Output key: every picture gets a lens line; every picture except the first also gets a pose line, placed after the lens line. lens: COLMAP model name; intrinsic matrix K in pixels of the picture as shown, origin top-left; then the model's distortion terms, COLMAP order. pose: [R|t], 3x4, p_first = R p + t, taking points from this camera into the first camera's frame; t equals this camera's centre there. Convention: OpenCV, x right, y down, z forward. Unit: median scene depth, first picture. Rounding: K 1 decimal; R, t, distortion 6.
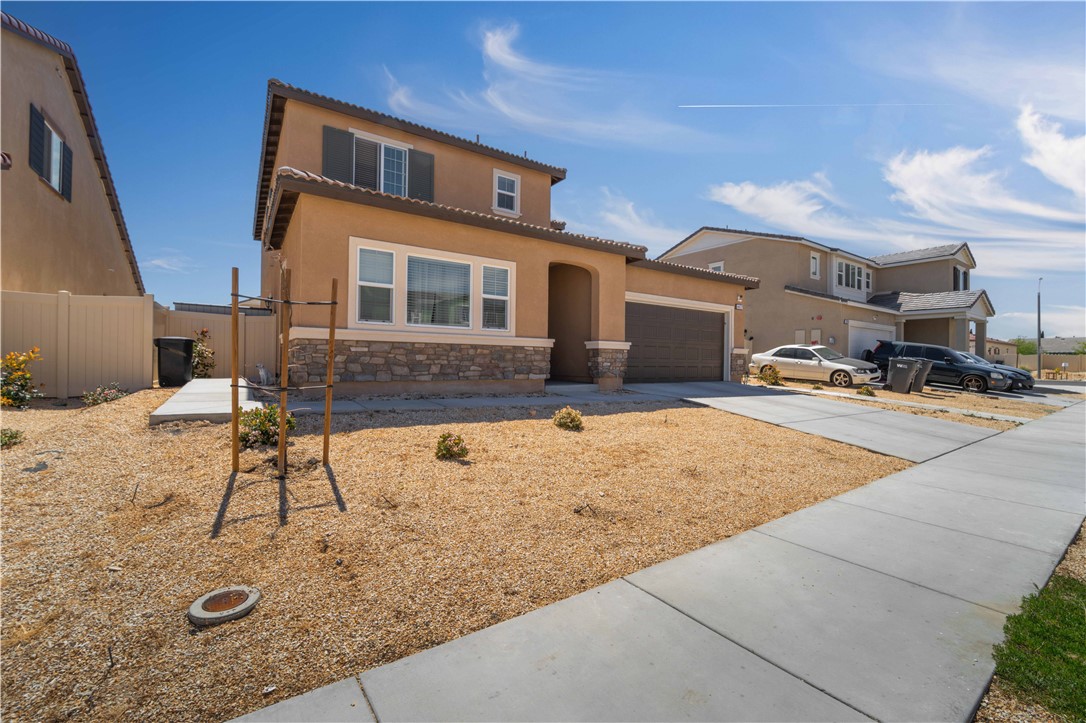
lens RADIAL K [[439.6, 0, 544.3], [0, 439.6, 358.5], [0, 0, 1]] dist [-0.018304, -0.000113]
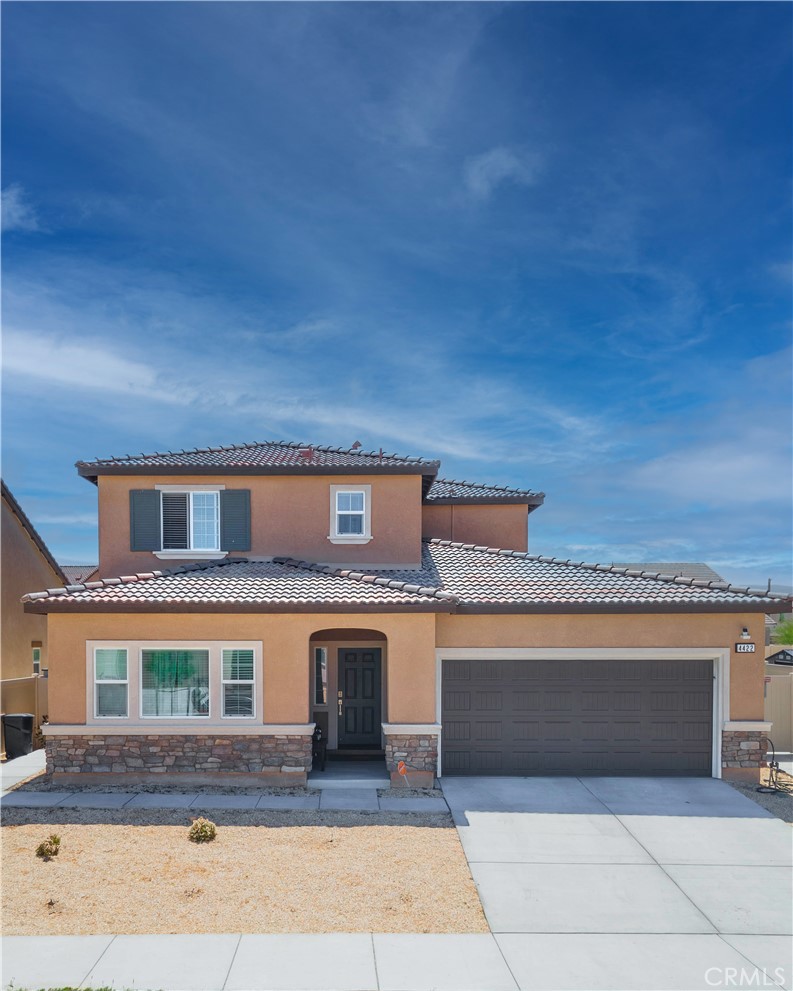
lens RADIAL K [[879.6, 0, 357.7], [0, 879.6, 645.9], [0, 0, 1]] dist [0.049938, -0.025512]
pose [[0.827423, -0.006959, -0.561537, 1.044636], [0.012170, 0.999911, 0.005542, -0.205872], [0.561448, -0.011419, 0.827433, -0.350338]]
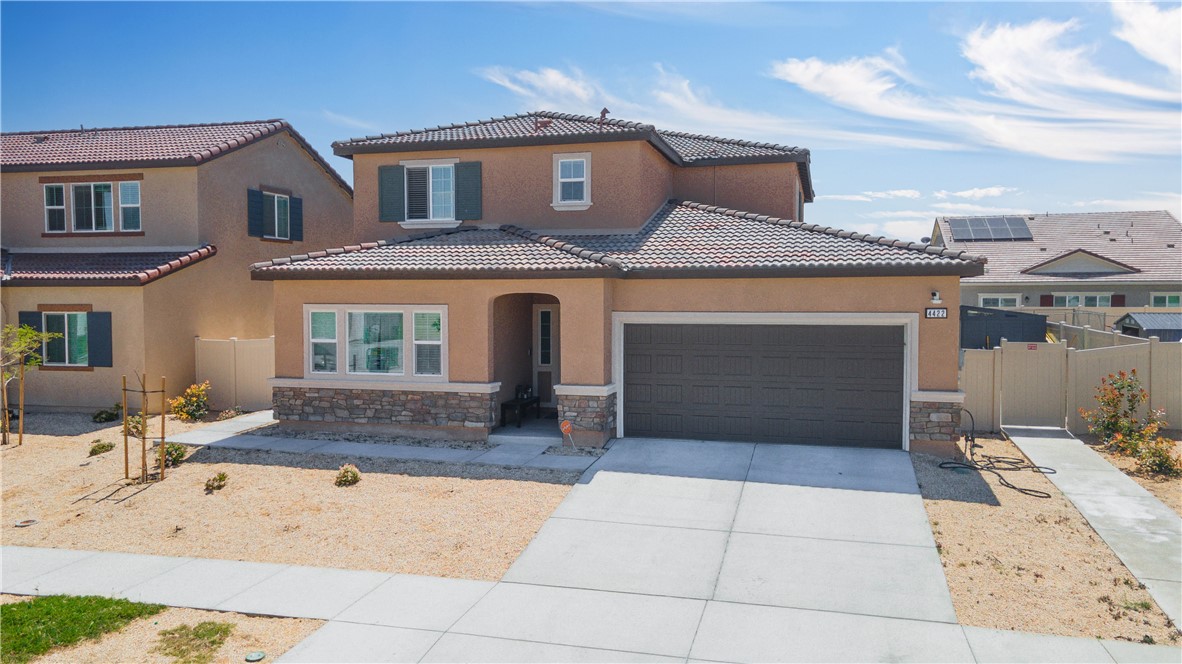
lens RADIAL K [[883.4, 0, 596.9], [0, 883.4, 325.4], [0, 0, 1]] dist [0.037640, 0.032346]
pose [[0.654481, 0.012227, -0.755979, 1.531095], [0.011043, 0.999608, 0.025727, -0.209316], [0.755997, -0.025186, 0.654090, -0.016060]]
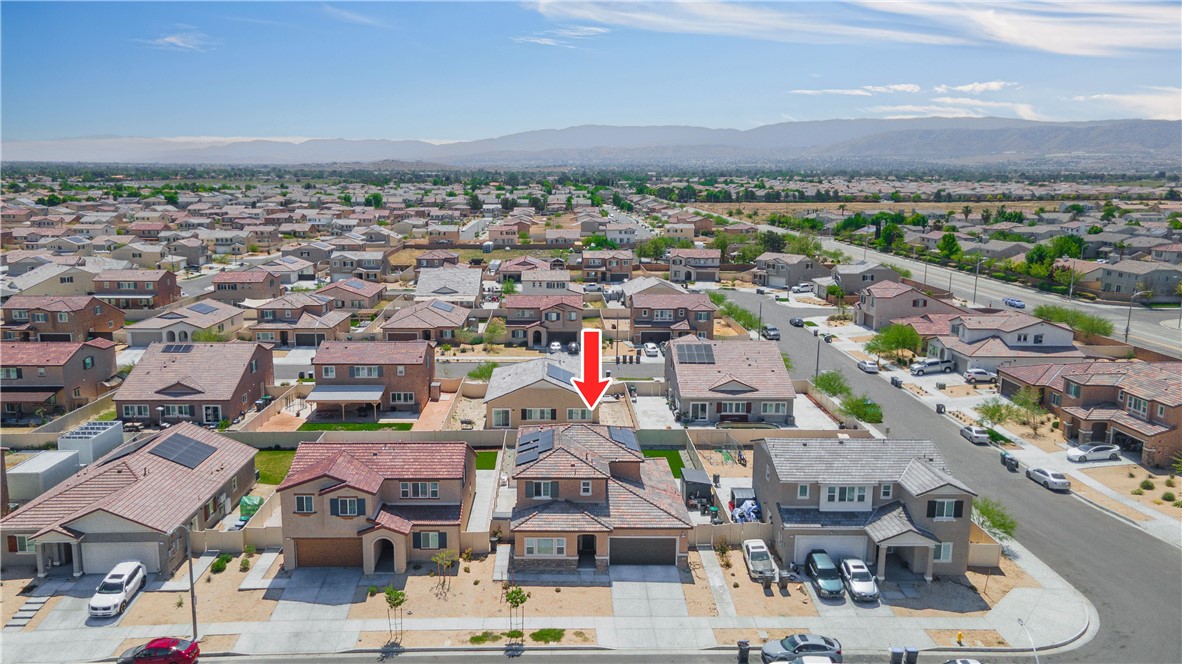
lens RADIAL K [[883.4, 0, 585.0], [0, 883.4, 333.4], [0, 0, 1]] dist [0.037640, 0.032346]
pose [[0.846488, 0.097774, -0.523353, 3.636262], [-0.005550, 0.984560, 0.174960, -3.074929], [0.532379, -0.145196, 0.833961, -4.675677]]
